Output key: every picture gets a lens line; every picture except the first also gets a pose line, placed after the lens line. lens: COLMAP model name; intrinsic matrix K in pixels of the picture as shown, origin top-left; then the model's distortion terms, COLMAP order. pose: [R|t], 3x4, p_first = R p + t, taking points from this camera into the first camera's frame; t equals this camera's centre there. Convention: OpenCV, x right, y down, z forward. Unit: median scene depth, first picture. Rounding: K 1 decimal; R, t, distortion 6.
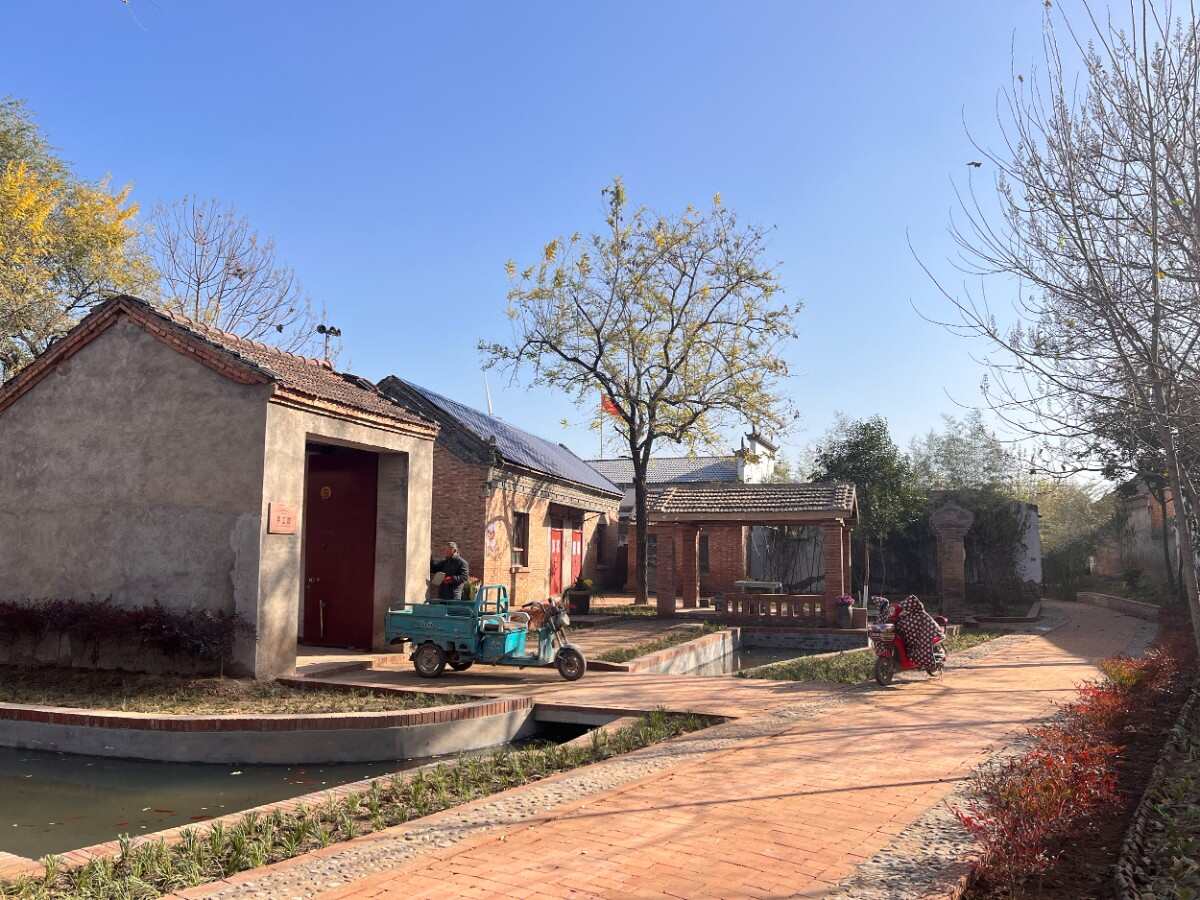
lens RADIAL K [[900.6, 0, 598.8], [0, 900.6, 457.6], [0, 0, 1]] dist [0.087495, -0.125997]
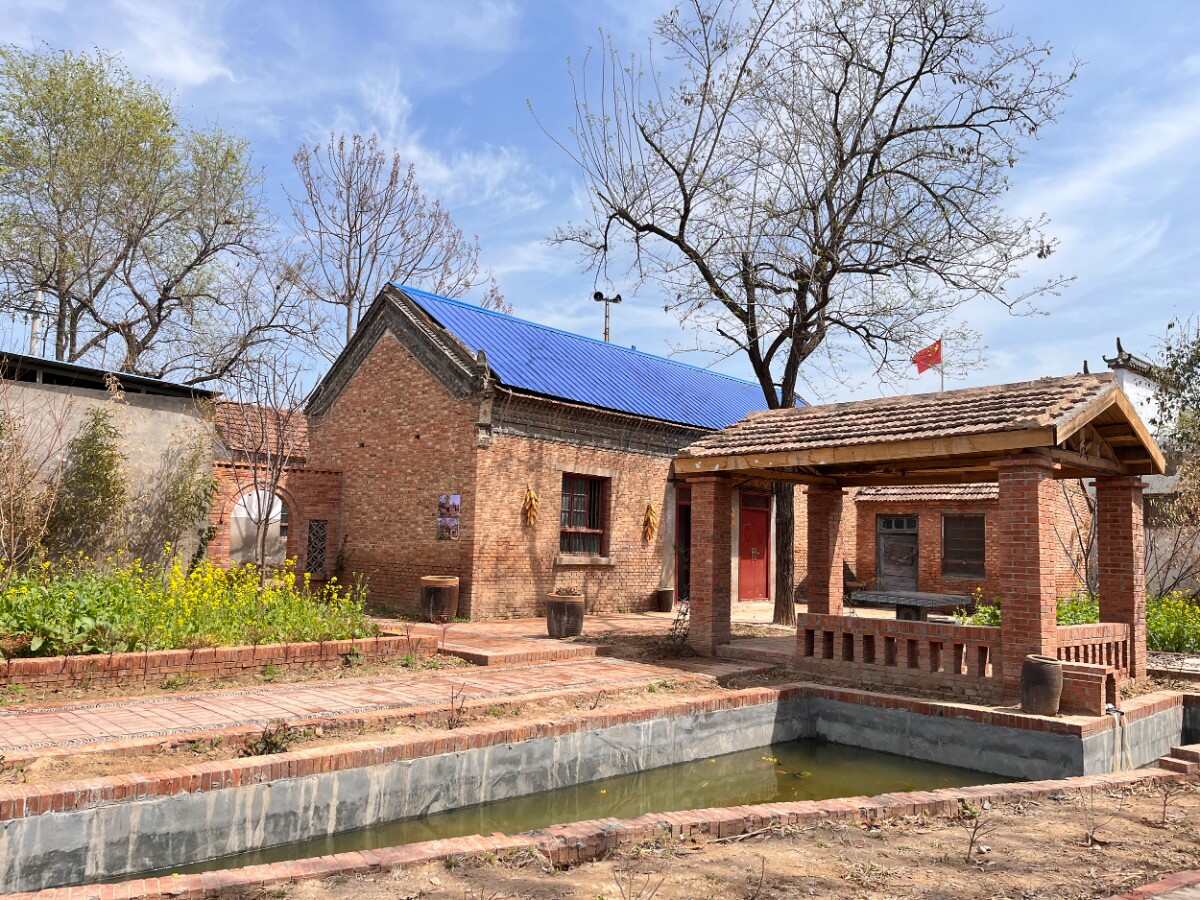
lens RADIAL K [[900.6, 0, 598.8], [0, 900.6, 457.6], [0, 0, 1]] dist [0.087495, -0.125997]
pose [[0.883845, -0.036268, -0.466371, 0.226876], [0.037248, 0.999281, -0.007121, 0.053274], [0.466294, -0.011078, 0.884560, 0.418779]]
